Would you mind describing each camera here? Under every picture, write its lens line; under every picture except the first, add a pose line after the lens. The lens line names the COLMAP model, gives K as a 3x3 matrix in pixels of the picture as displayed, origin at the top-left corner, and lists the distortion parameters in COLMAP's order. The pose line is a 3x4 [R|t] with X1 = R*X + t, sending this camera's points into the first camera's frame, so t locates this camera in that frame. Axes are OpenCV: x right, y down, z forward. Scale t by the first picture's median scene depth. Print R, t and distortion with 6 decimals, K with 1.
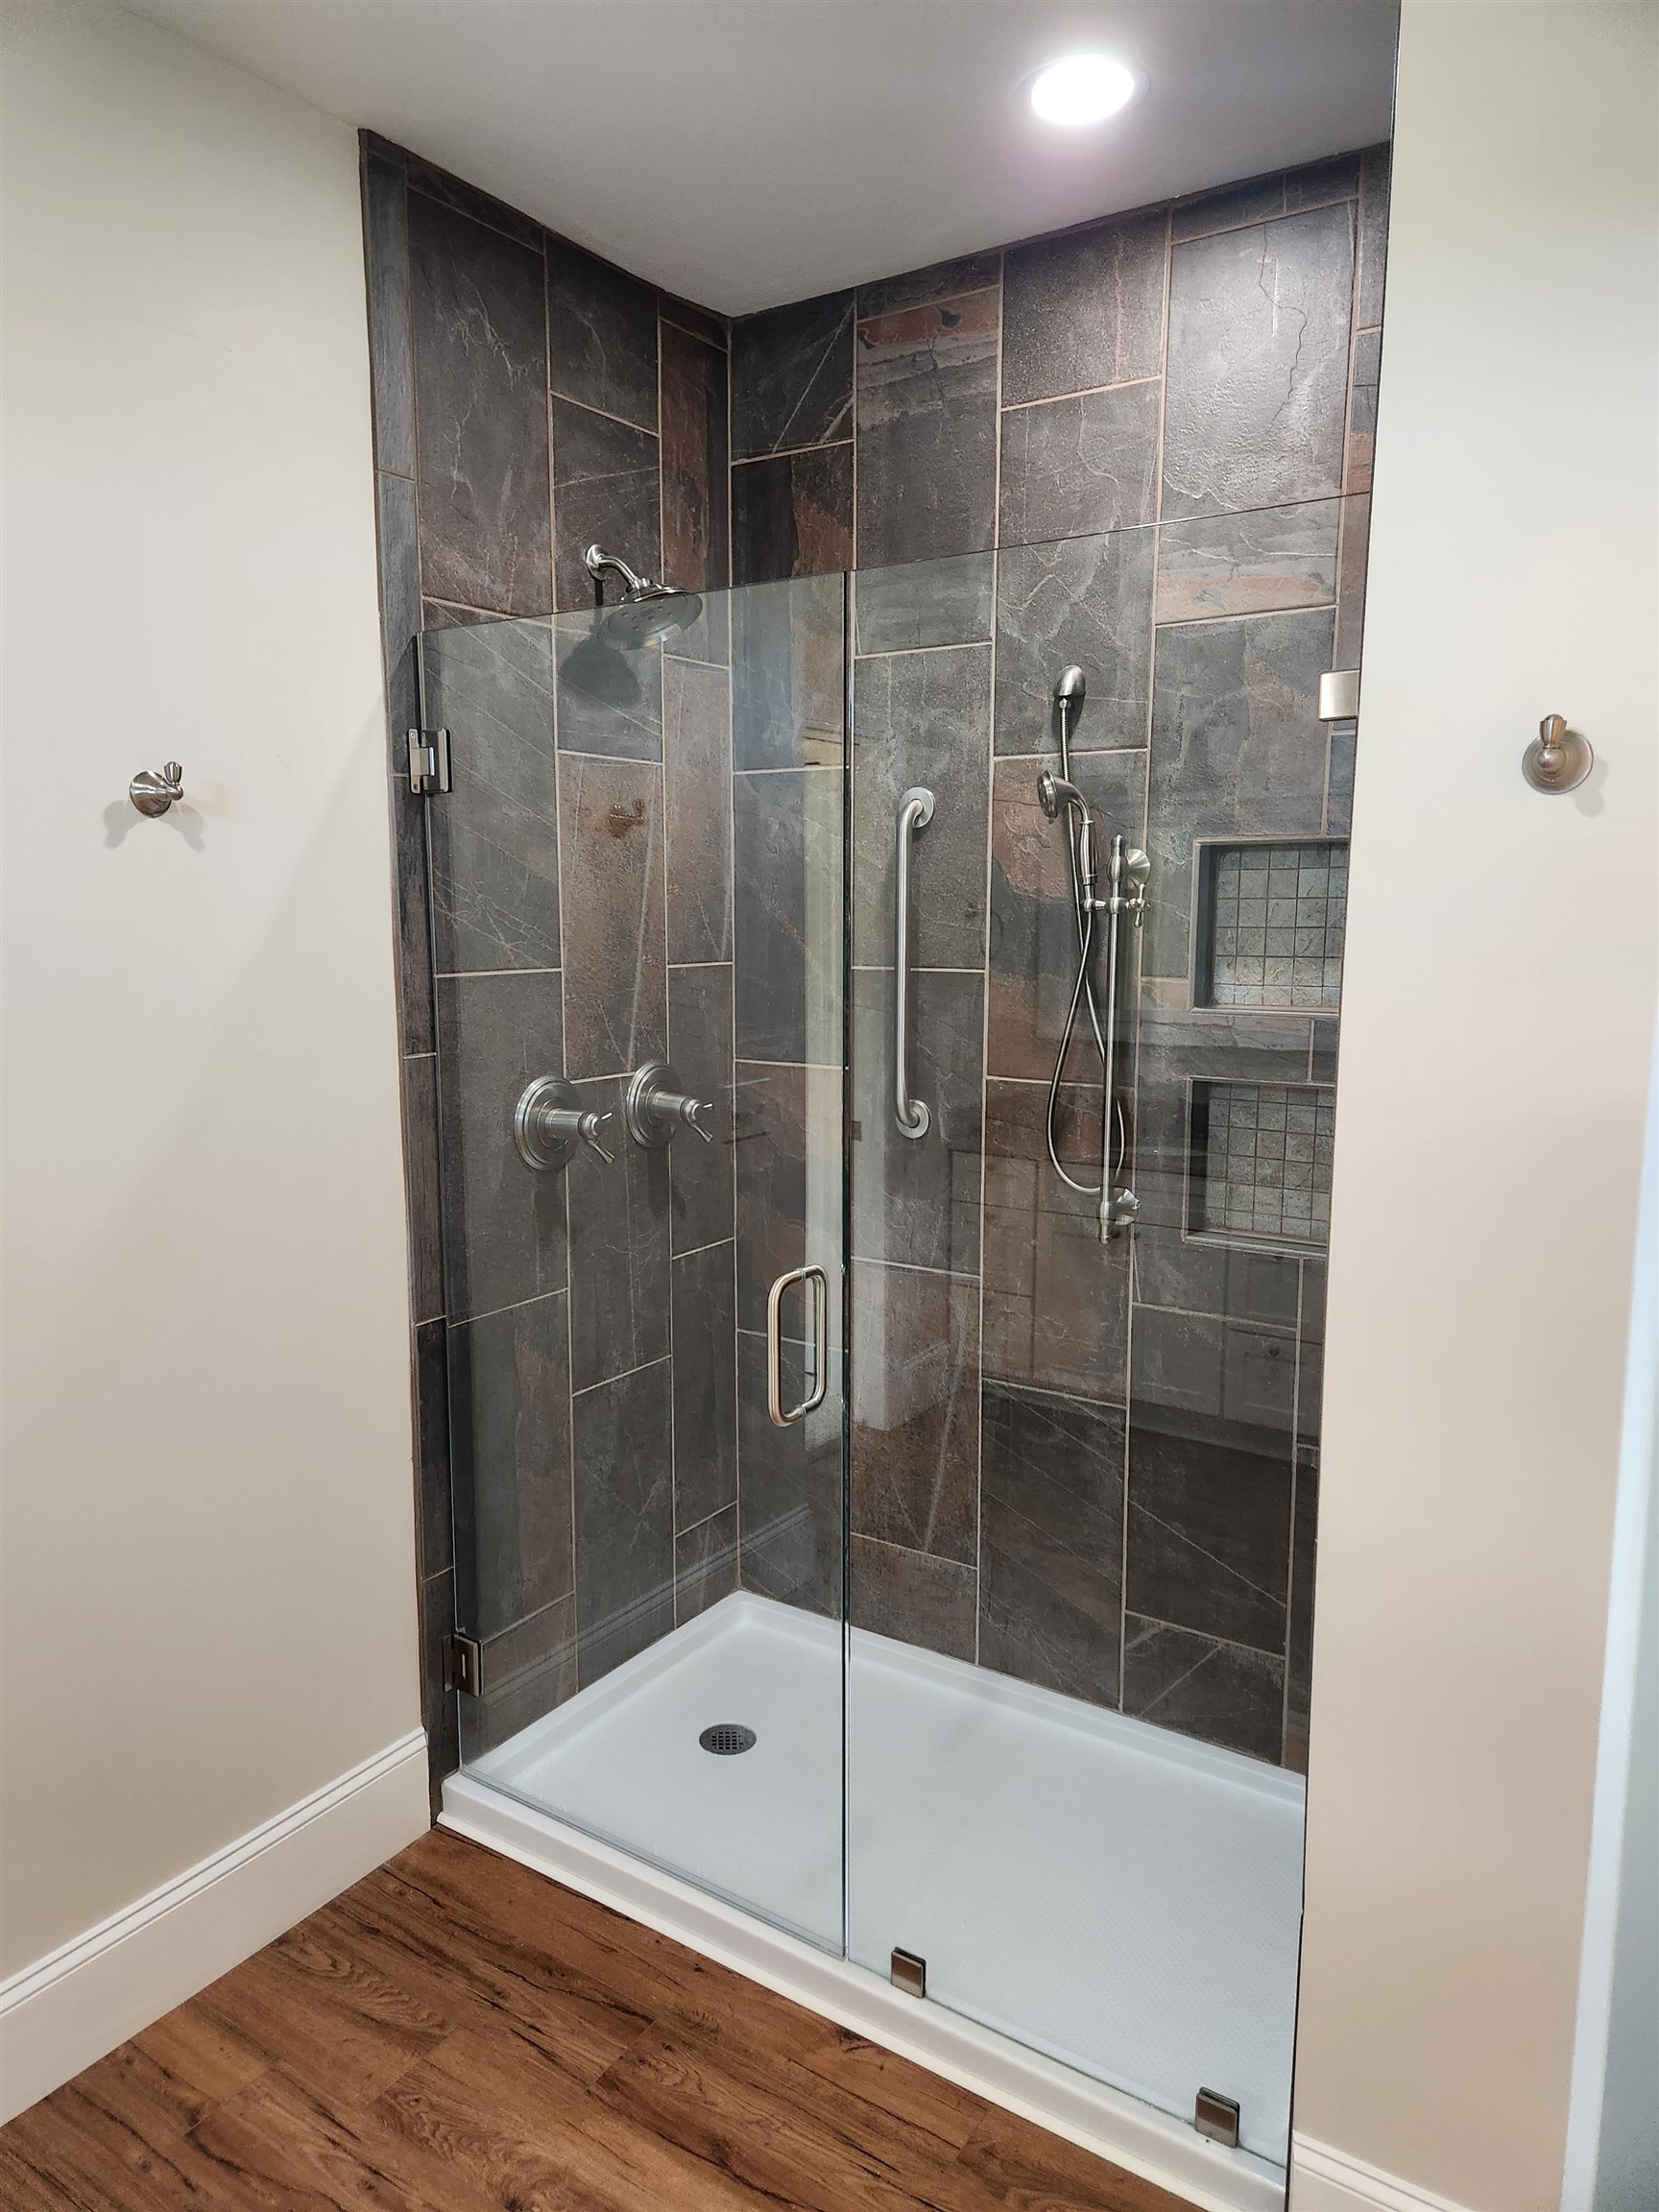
lens RADIAL K [[1497.4, 0, 819.7], [0, 1497.4, 1115.7], [0, 0, 1]] dist [0.075521, -0.063179]
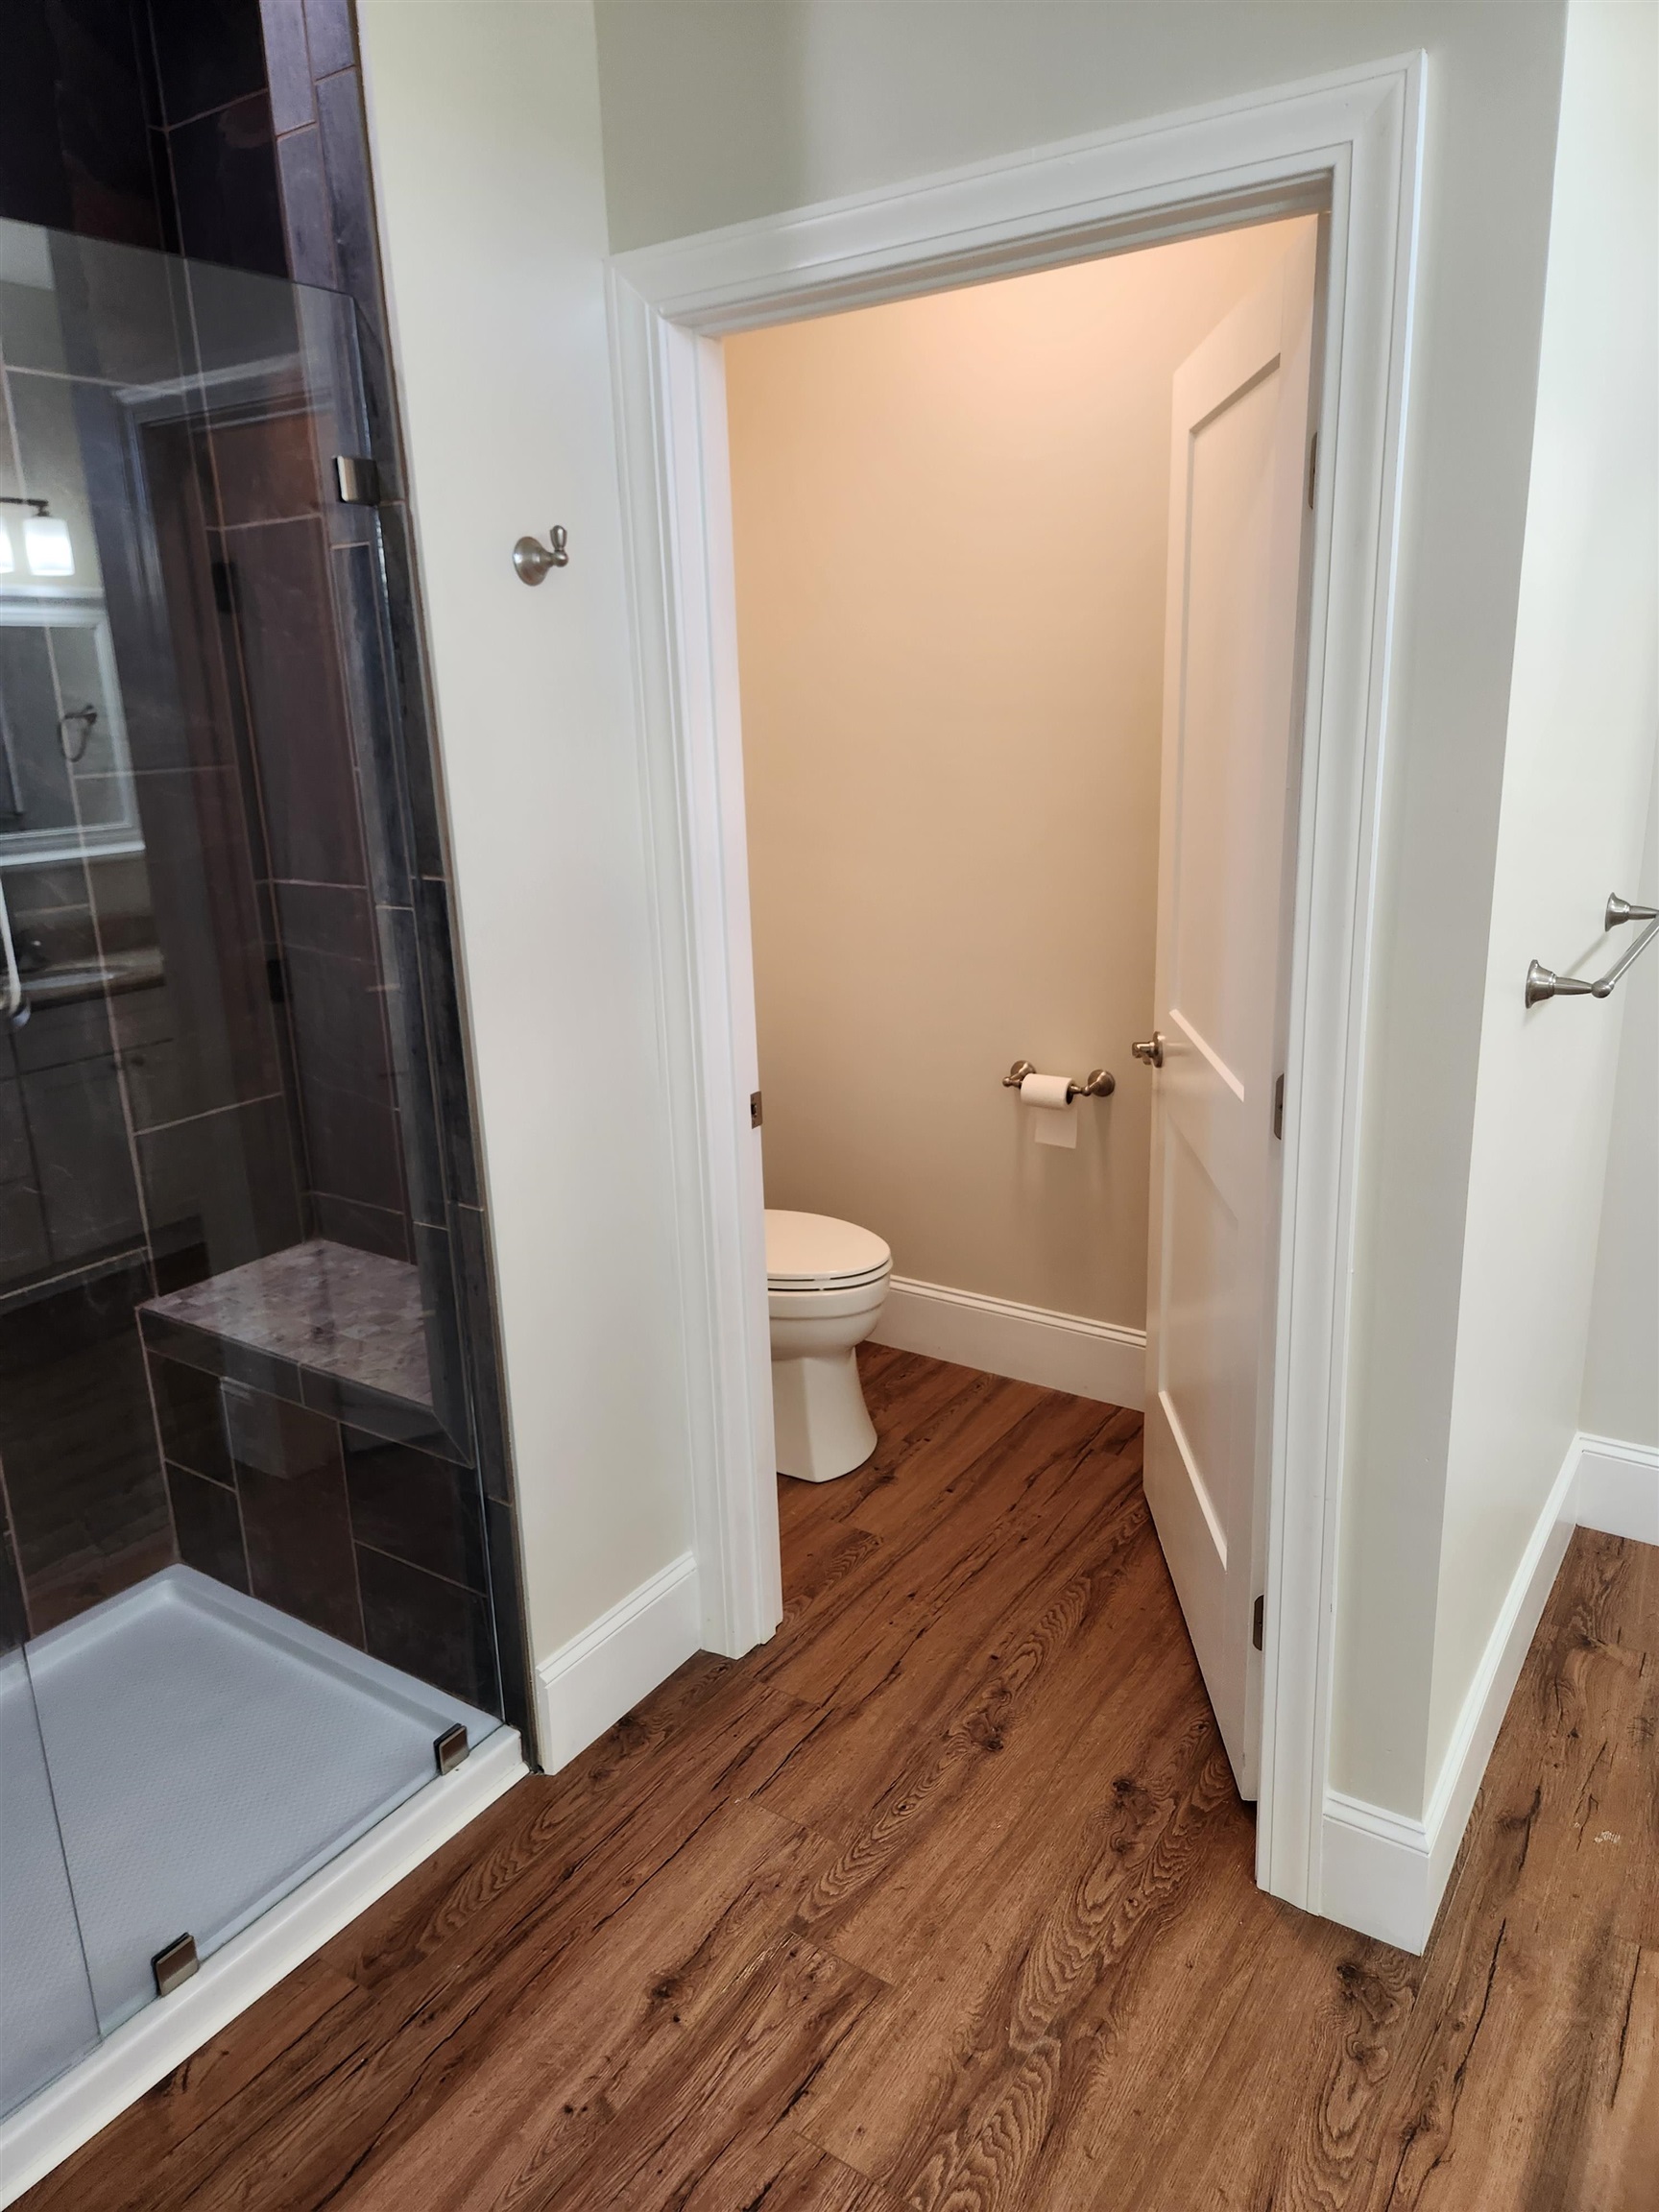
lens RADIAL K [[1497.4, 0, 815.7], [0, 1497.4, 1075.9], [0, 0, 1]] dist [0.075521, -0.063179]
pose [[0.003167, -0.256243, 0.966607, -0.534699], [0.174432, 0.951934, 0.251782, -0.057304], [-0.984664, 0.167810, 0.047712, 0.428865]]
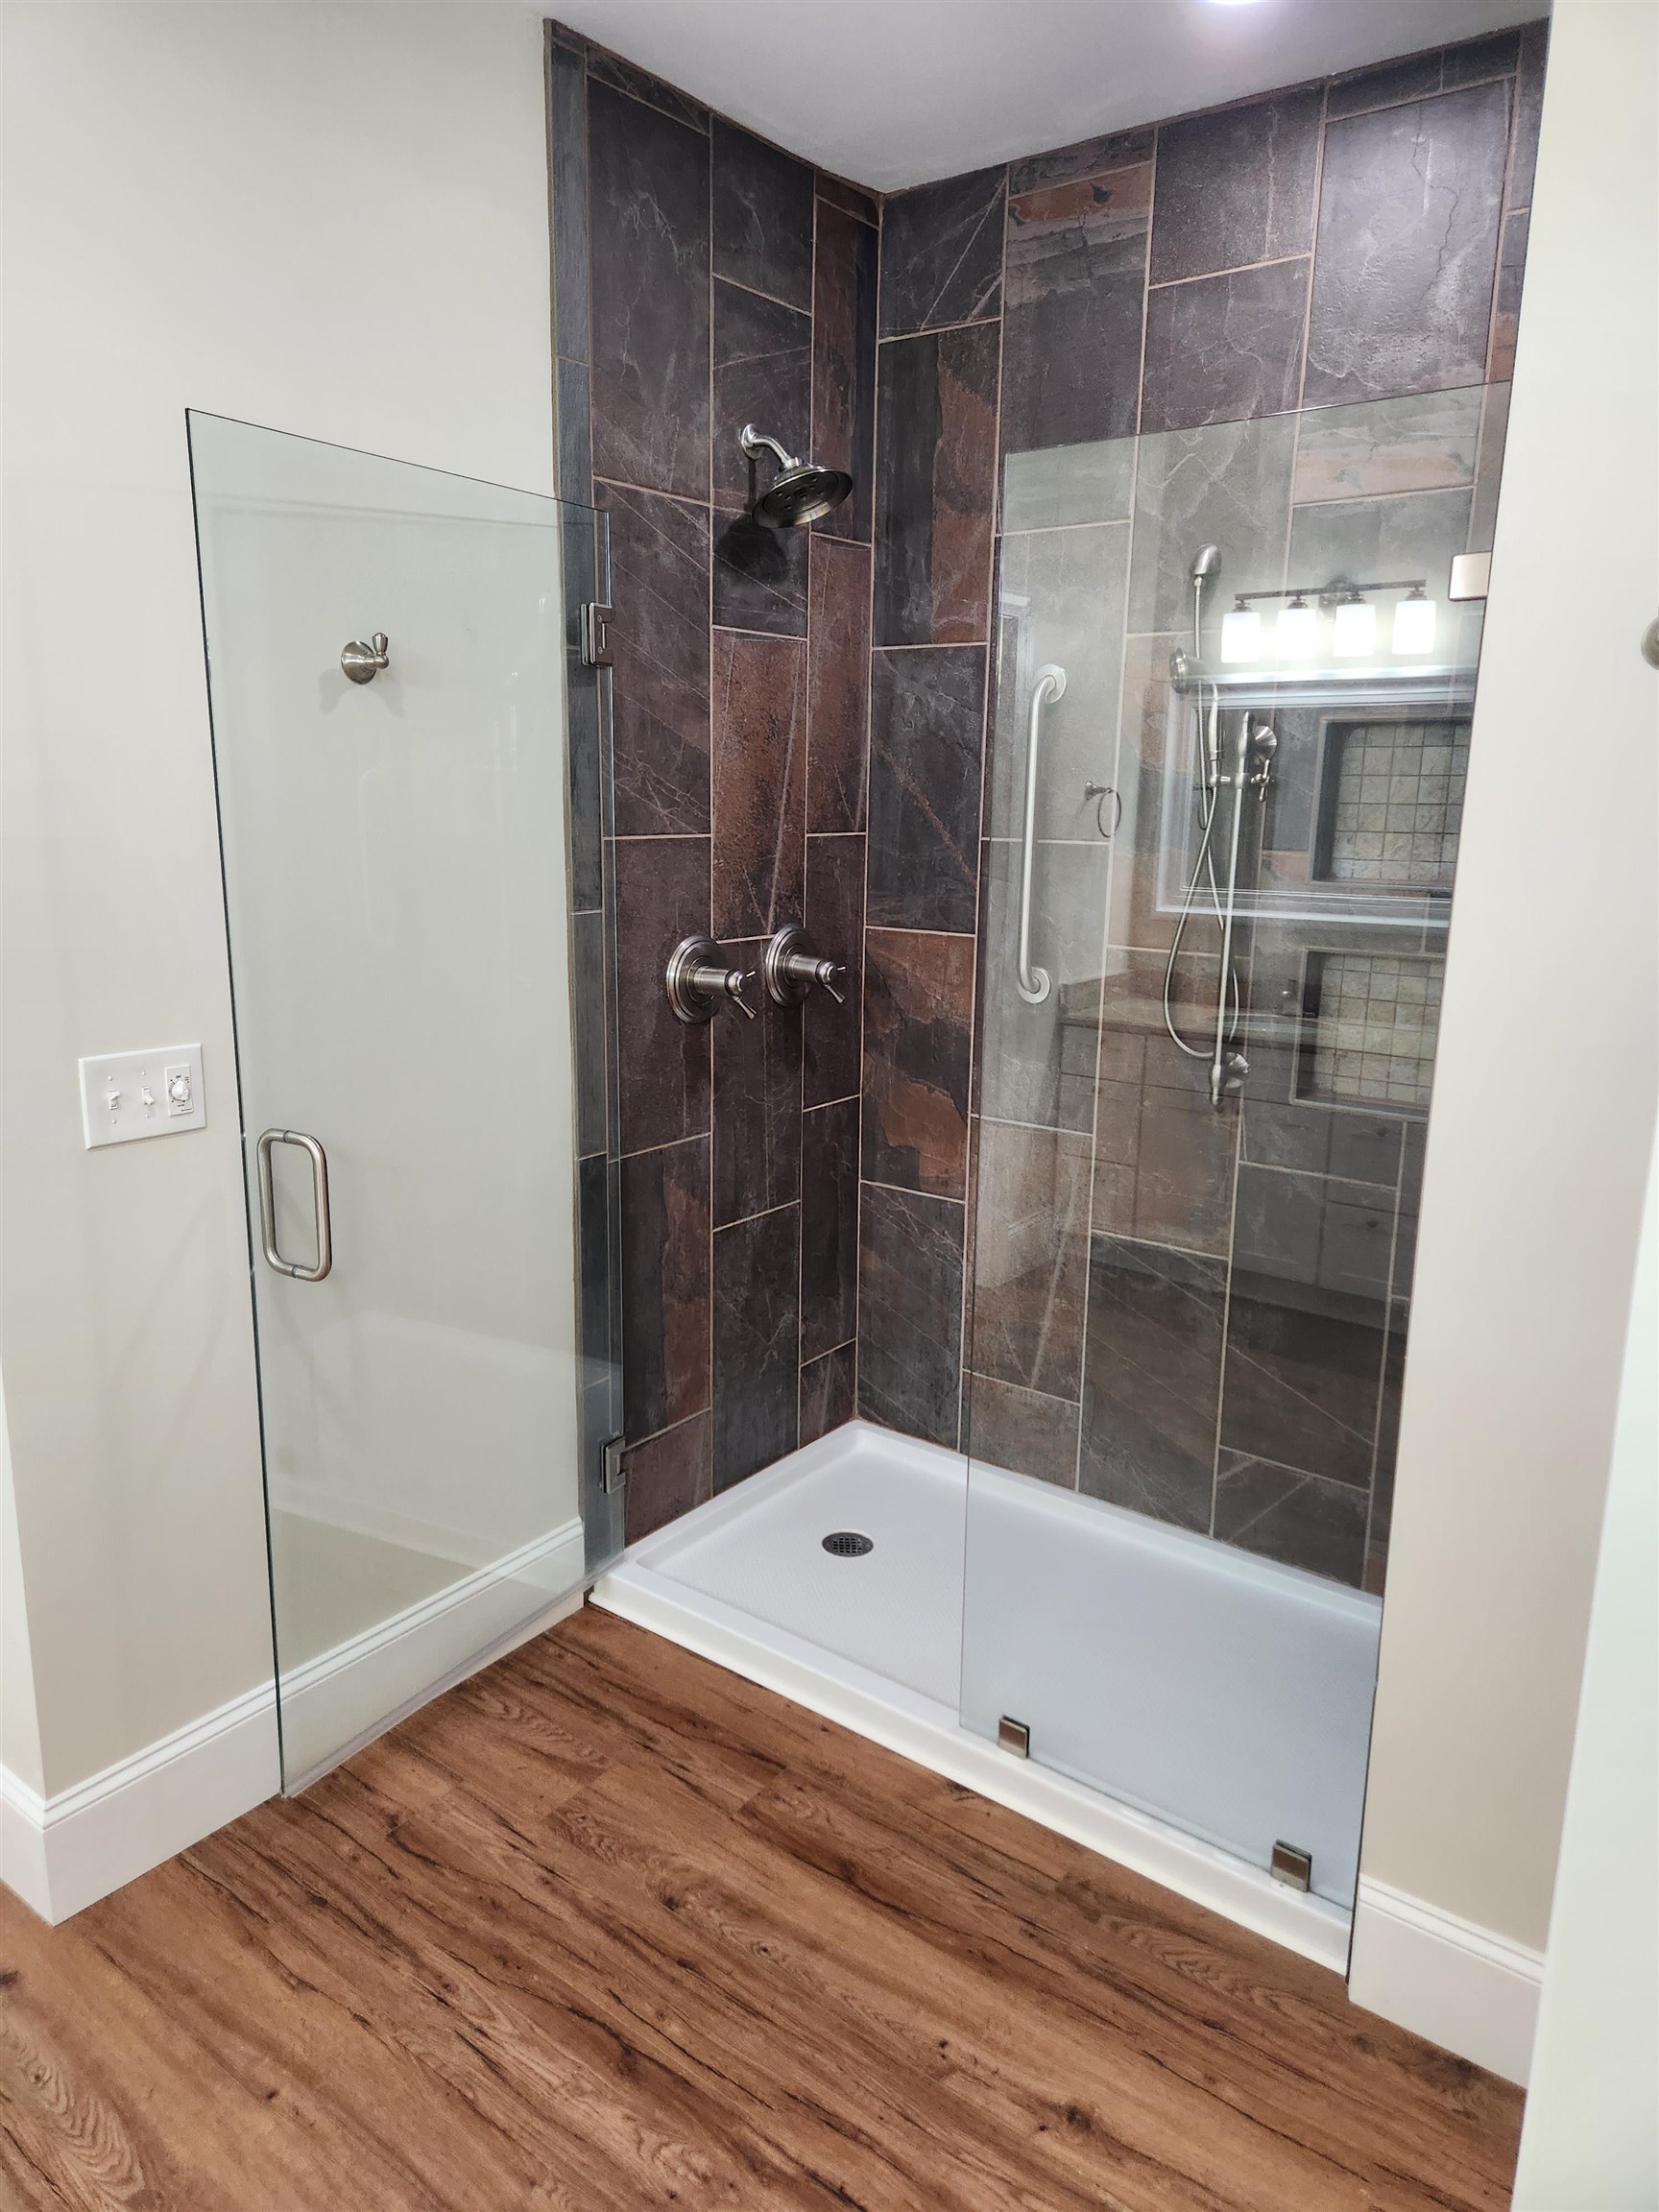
lens RADIAL K [[1497.4, 0, 824.0], [0, 1497.4, 1104.2], [0, 0, 1]] dist [0.075521, -0.063179]
pose [[0.997907, 0.027872, -0.058359, -0.024354], [-0.023796, 0.997305, 0.069405, 0.017996], [0.060136, -0.067871, 0.995880, -0.075534]]
